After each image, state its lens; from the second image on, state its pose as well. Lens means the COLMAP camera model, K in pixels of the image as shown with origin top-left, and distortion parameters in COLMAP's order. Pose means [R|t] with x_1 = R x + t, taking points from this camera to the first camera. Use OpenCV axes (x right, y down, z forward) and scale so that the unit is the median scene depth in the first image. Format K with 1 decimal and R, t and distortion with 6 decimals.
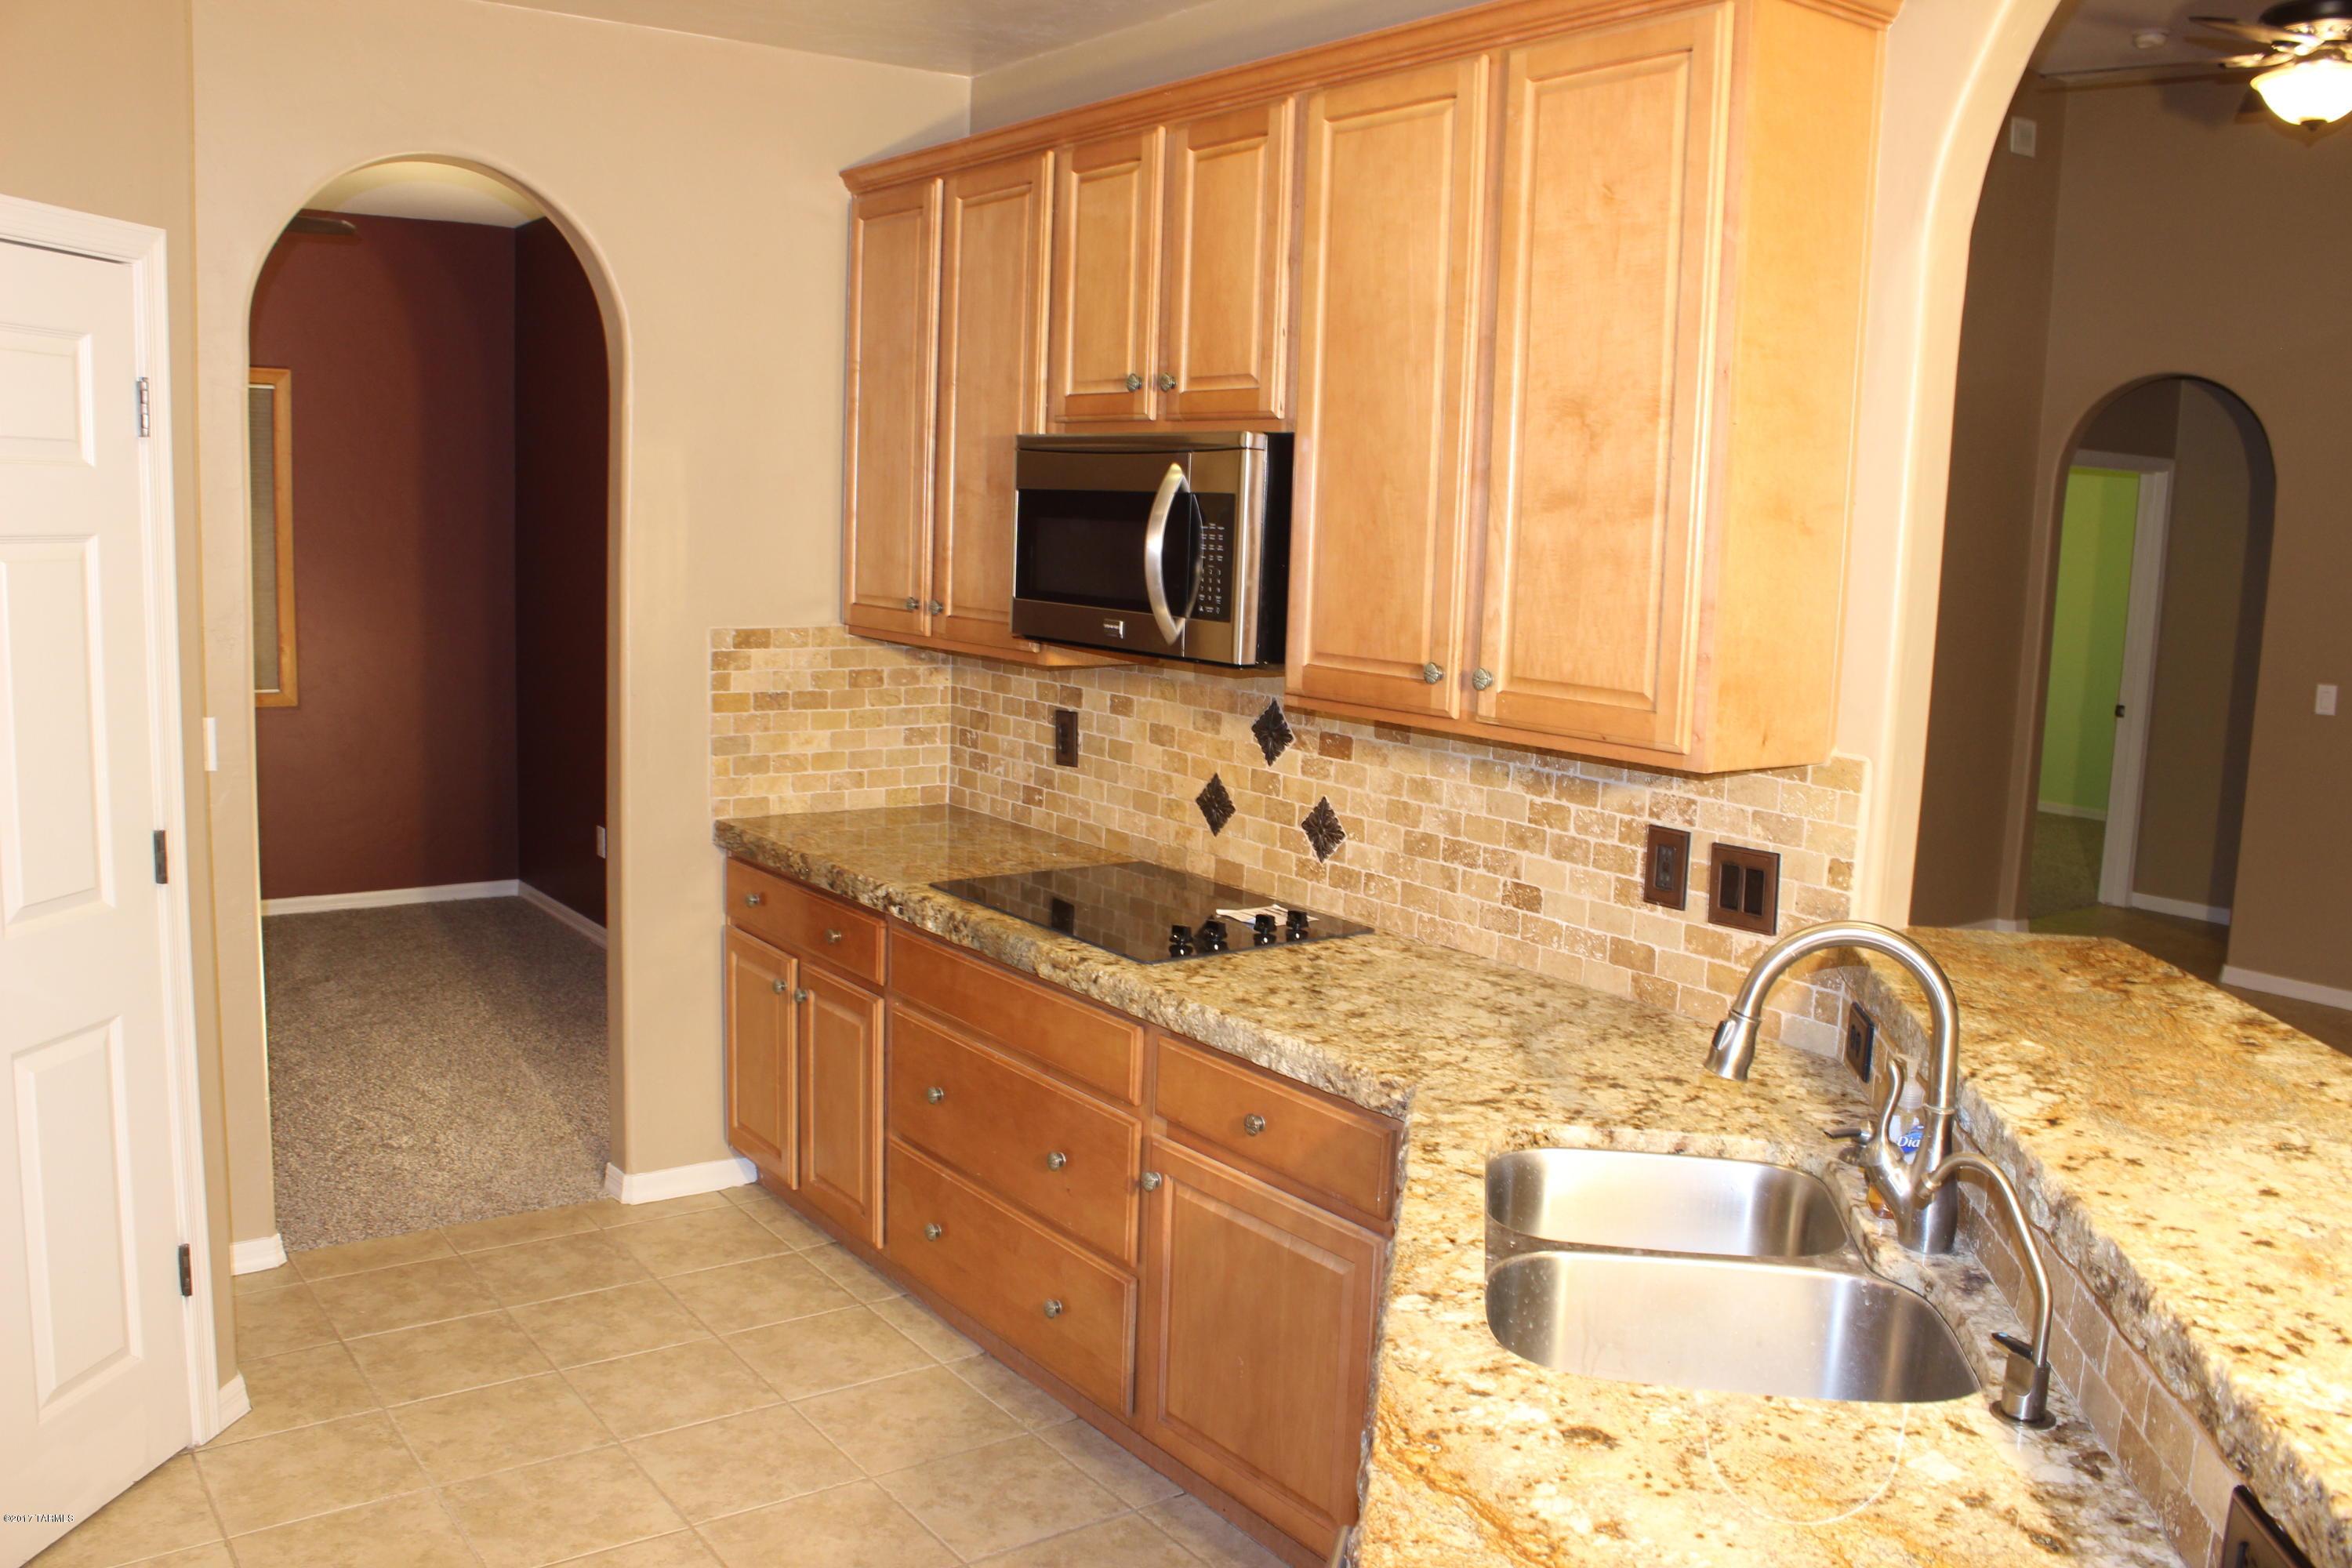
lens RADIAL K [[1924.1, 0, 1176.0], [0, 1924.1, 784.0], [0, 0, 1]] dist [-0.169831, 0.128282]
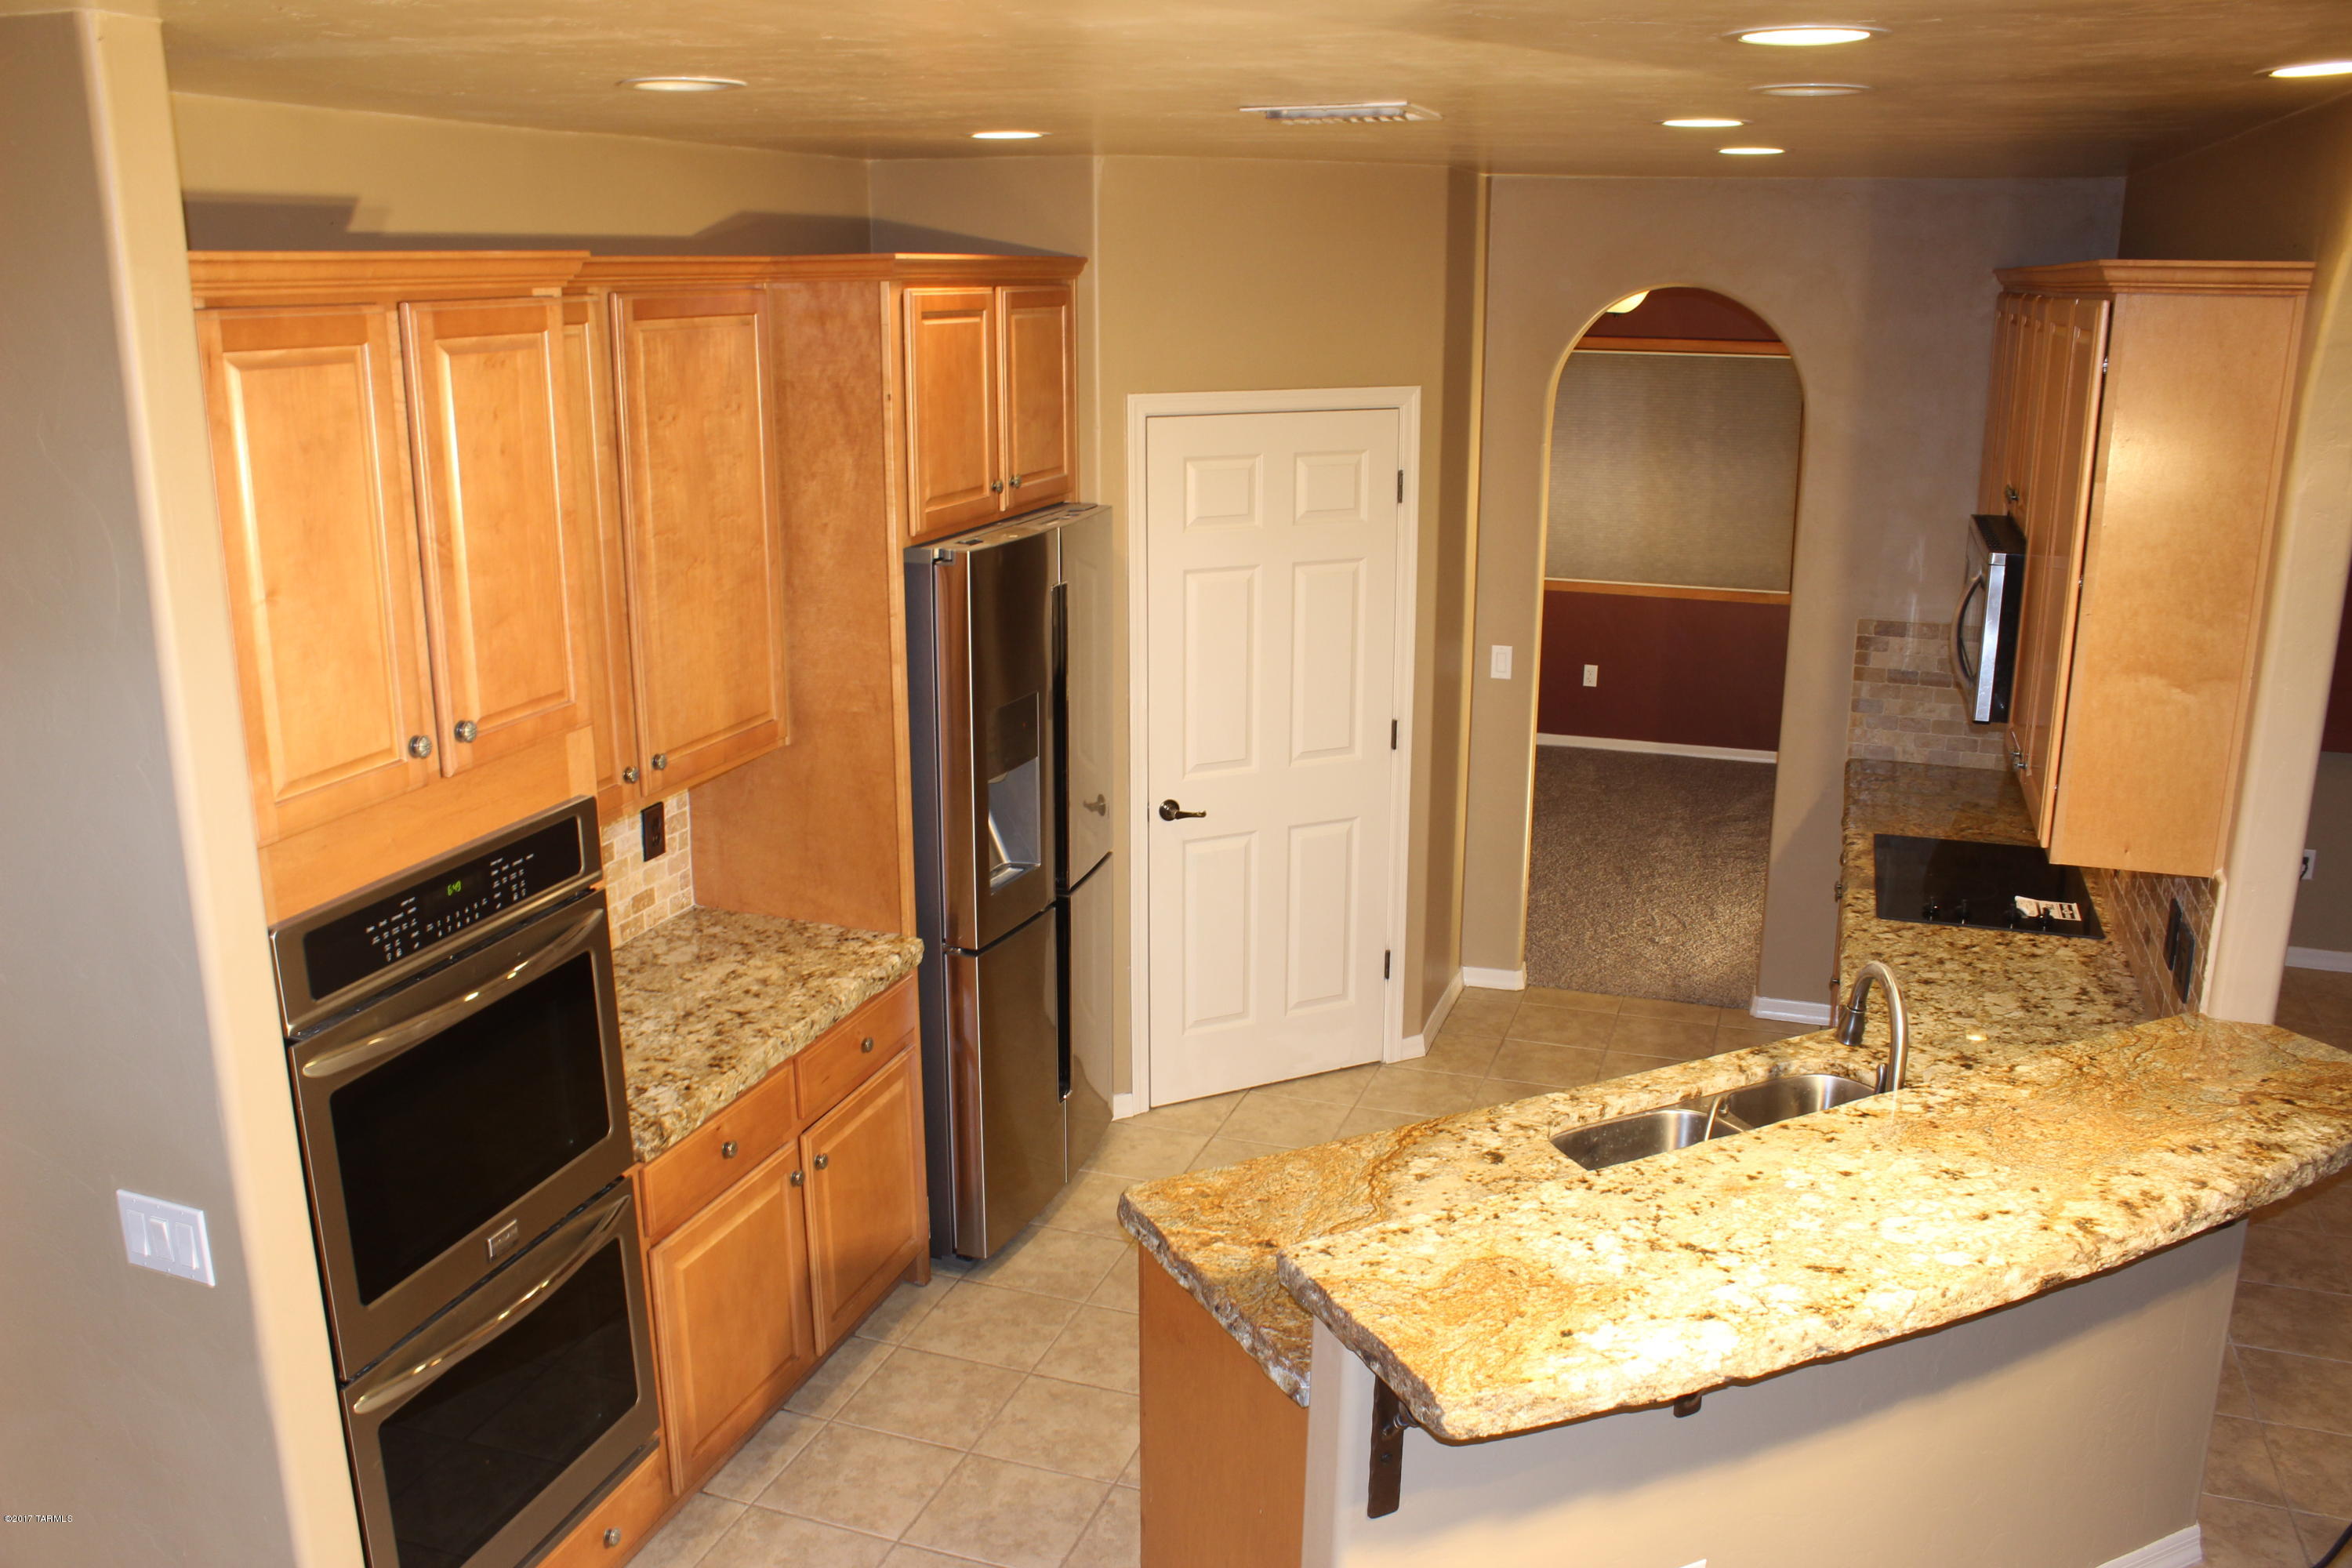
lens RADIAL K [[1924.1, 0, 1176.0], [0, 1924.1, 784.0], [0, 0, 1]] dist [-0.169831, 0.128282]
pose [[0.569640, 0.176263, -0.802771, 0.791021], [-0.097185, 0.984326, 0.147165, -0.159304], [0.816128, -0.005814, 0.577842, -0.236416]]
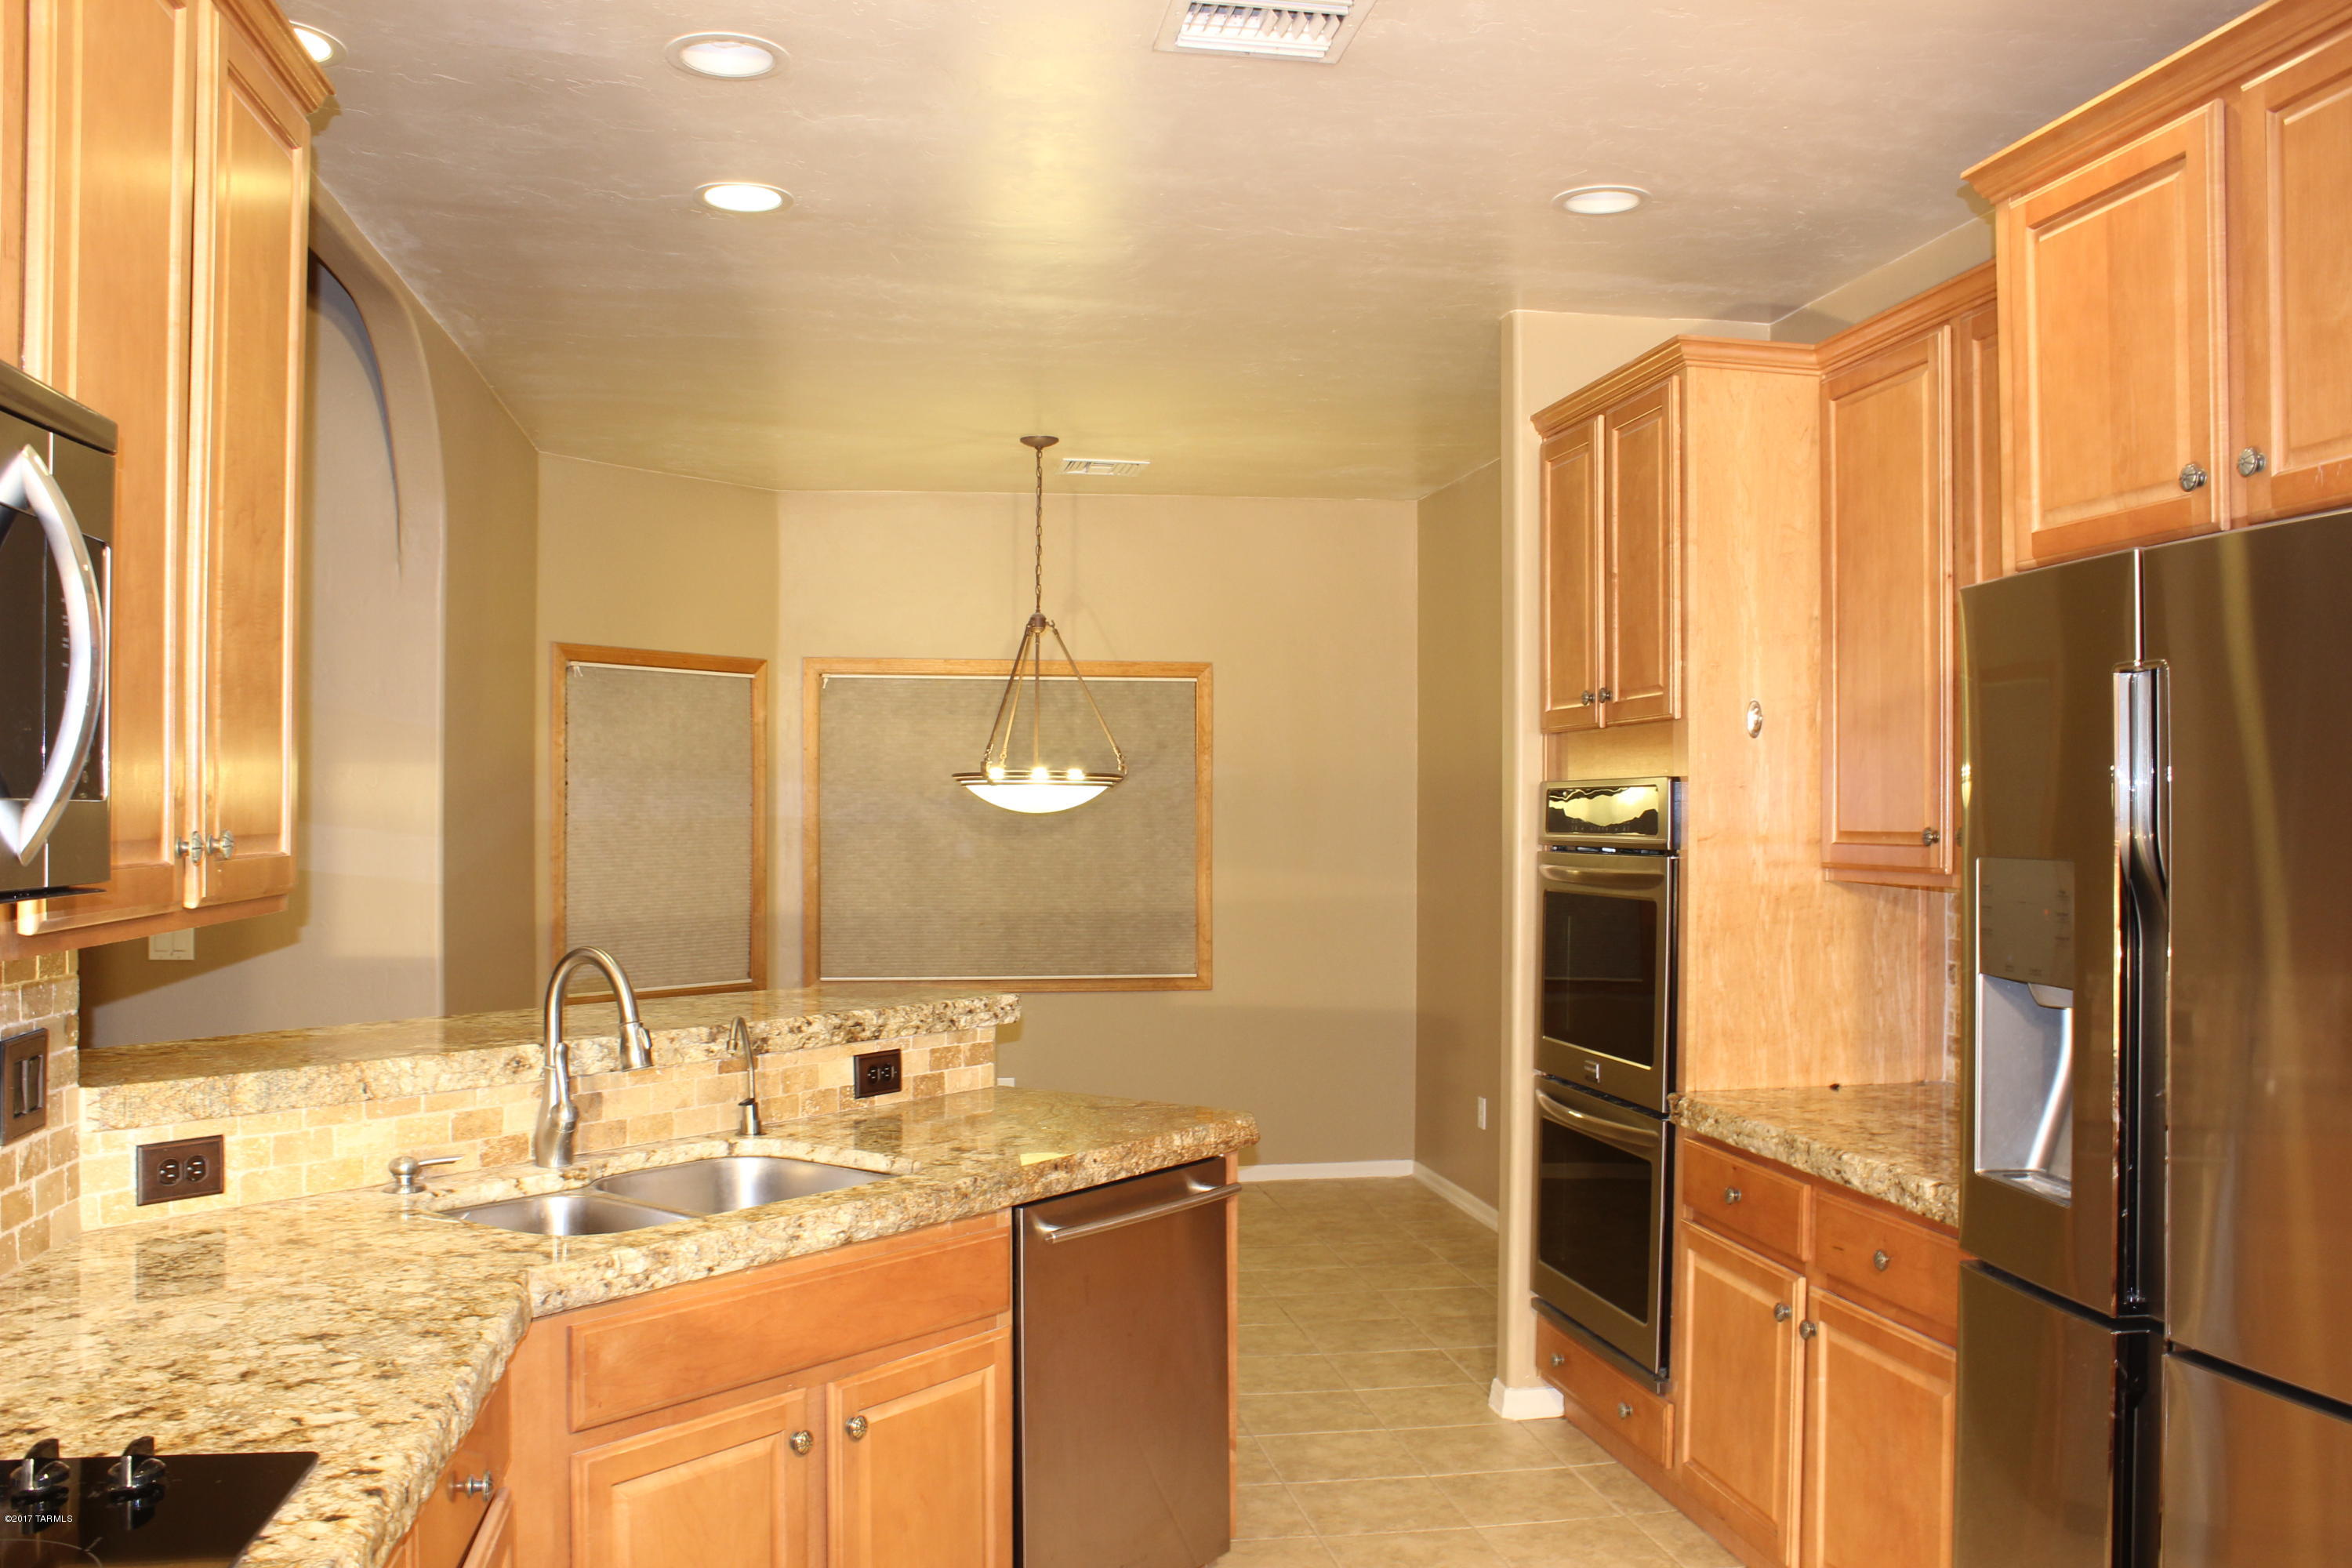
lens RADIAL K [[1924.1, 0, 1176.0], [0, 1924.1, 784.0], [0, 0, 1]] dist [-0.169831, 0.128282]
pose [[-0.895899, -0.029630, 0.443269, -0.432674], [0.030714, 0.991255, 0.128337, -0.141465], [-0.443195, 0.128592, -0.887154, 1.303135]]
